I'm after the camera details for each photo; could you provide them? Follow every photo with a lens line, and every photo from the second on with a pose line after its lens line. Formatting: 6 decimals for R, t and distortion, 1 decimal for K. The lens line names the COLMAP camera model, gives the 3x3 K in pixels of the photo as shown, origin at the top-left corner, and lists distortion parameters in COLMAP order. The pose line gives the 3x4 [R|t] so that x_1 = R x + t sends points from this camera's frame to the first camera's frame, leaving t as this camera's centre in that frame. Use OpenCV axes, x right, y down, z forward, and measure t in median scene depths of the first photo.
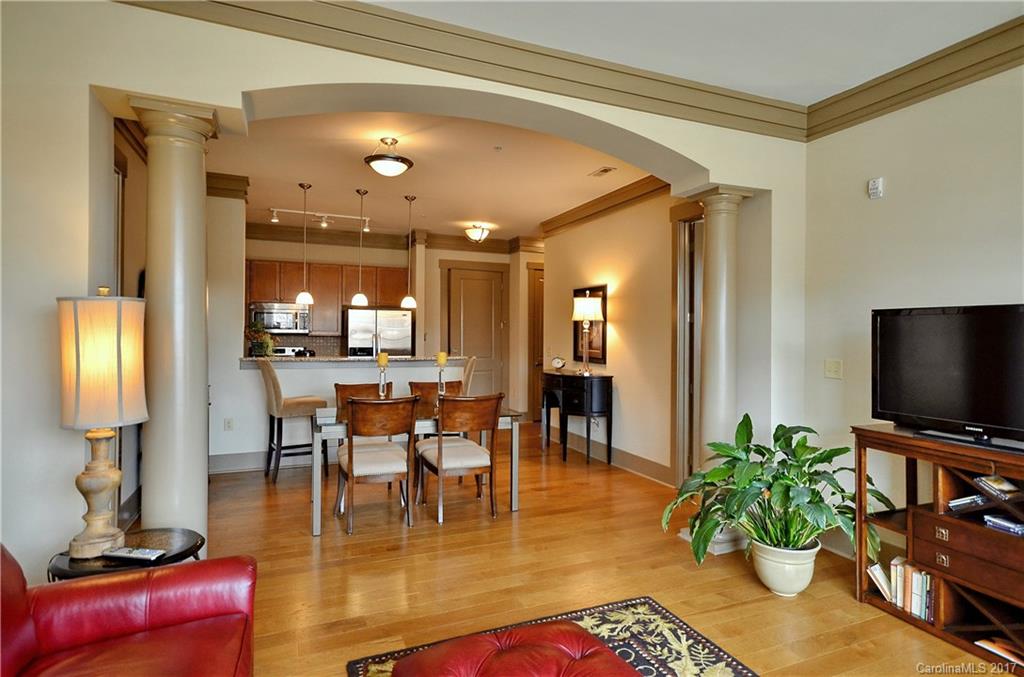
lens RADIAL K [[560.9, 0, 515.6], [0, 560.9, 345.1], [0, 0, 1]] dist [0.013946, 0.000911]
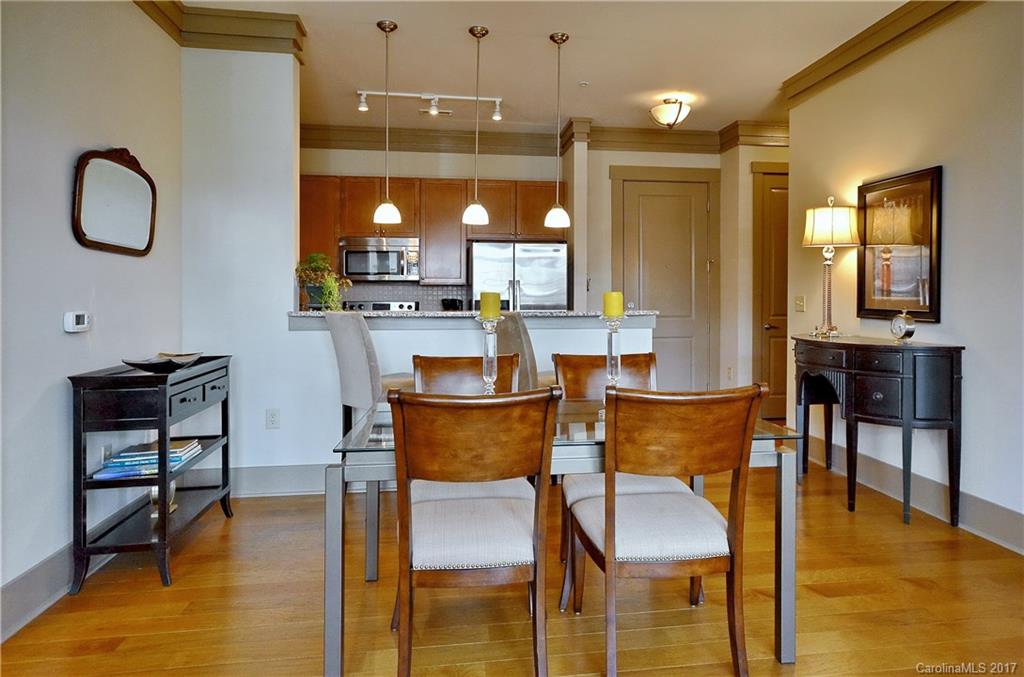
lens RADIAL K [[646.3, 0, 539.0], [0, 646.3, 296.8], [0, 0, 1]] dist [-0.010239, 0.003598]
pose [[0.969342, -0.009387, -0.245535, -0.048227], [0.003738, 0.999718, -0.023464, 0.023987], [0.245686, 0.021827, 0.969104, 0.376889]]
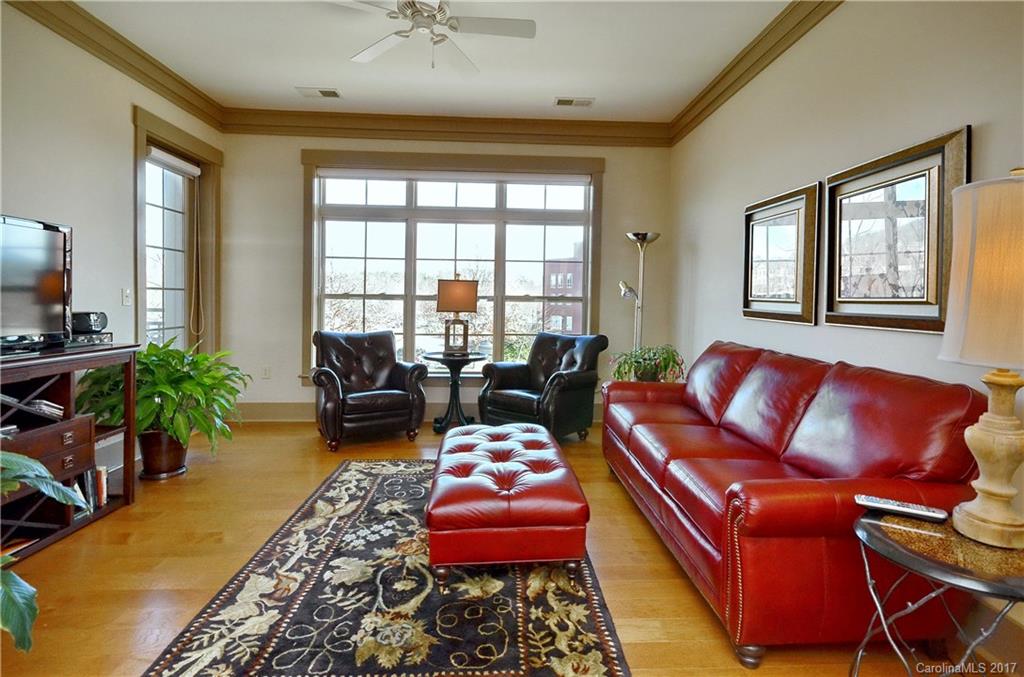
lens RADIAL K [[474.1, 0, 513.9], [0, 474.1, 319.2], [0, 0, 1]] dist [0.005926, 0.000226]
pose [[-0.938469, -0.034960, 0.343590, -0.128307], [-0.014771, 0.998016, 0.061204, 0.021954], [-0.345048, 0.052363, -0.937123, 0.638934]]
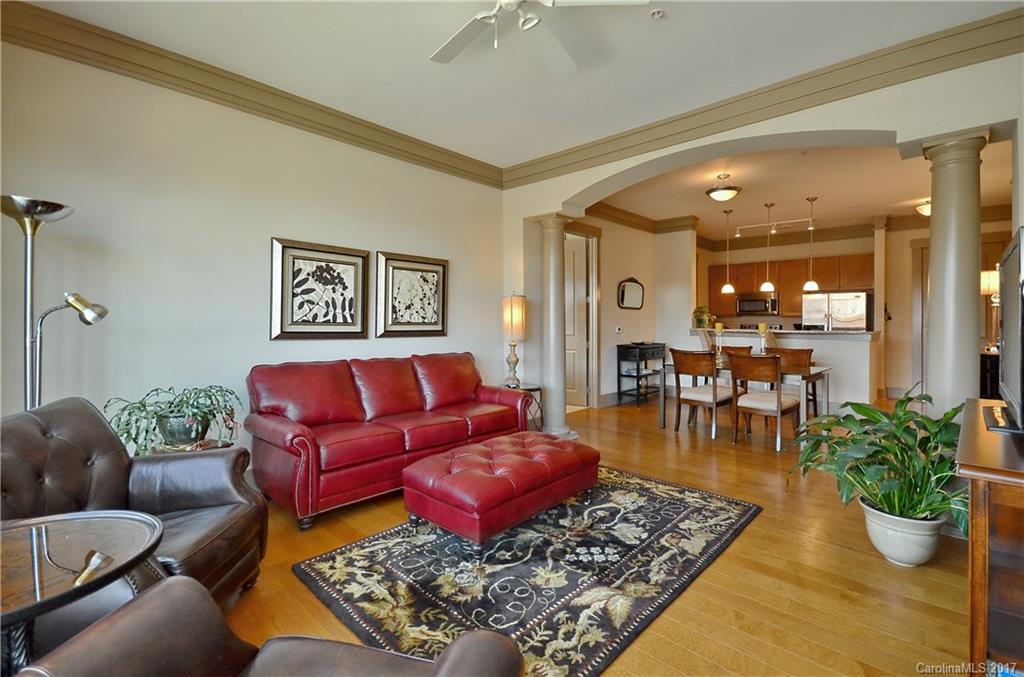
lens RADIAL K [[458.9, 0, 537.8], [0, 458.9, 325.2], [0, 0, 1]] dist [0.009289, 0.000314]
pose [[0.419619, 0.003906, -0.907692, 0.508476], [-0.019364, 0.999802, -0.004649, 0.028081], [0.907494, 0.019528, 0.419612, 0.053658]]
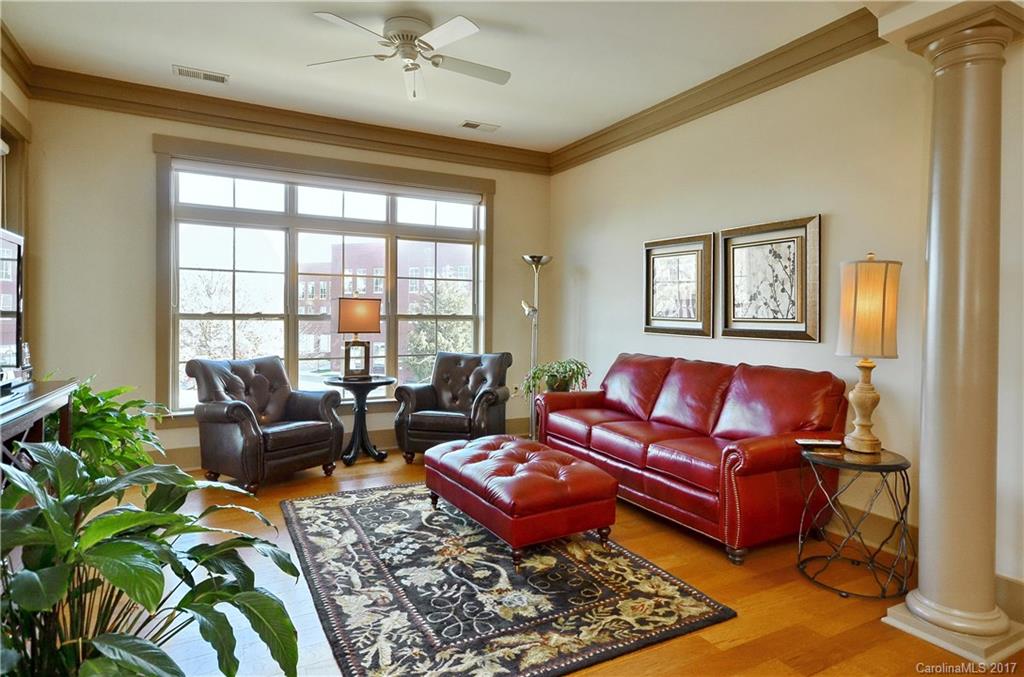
lens RADIAL K [[560.9, 0, 506.5], [0, 560.9, 330.1], [0, 0, 1]] dist [0.013946, 0.000911]
pose [[-0.996524, -0.013045, -0.082283, 0.081759], [-0.016585, 0.998959, 0.042485, 0.014534], [0.081643, 0.043702, -0.995703, 0.813908]]
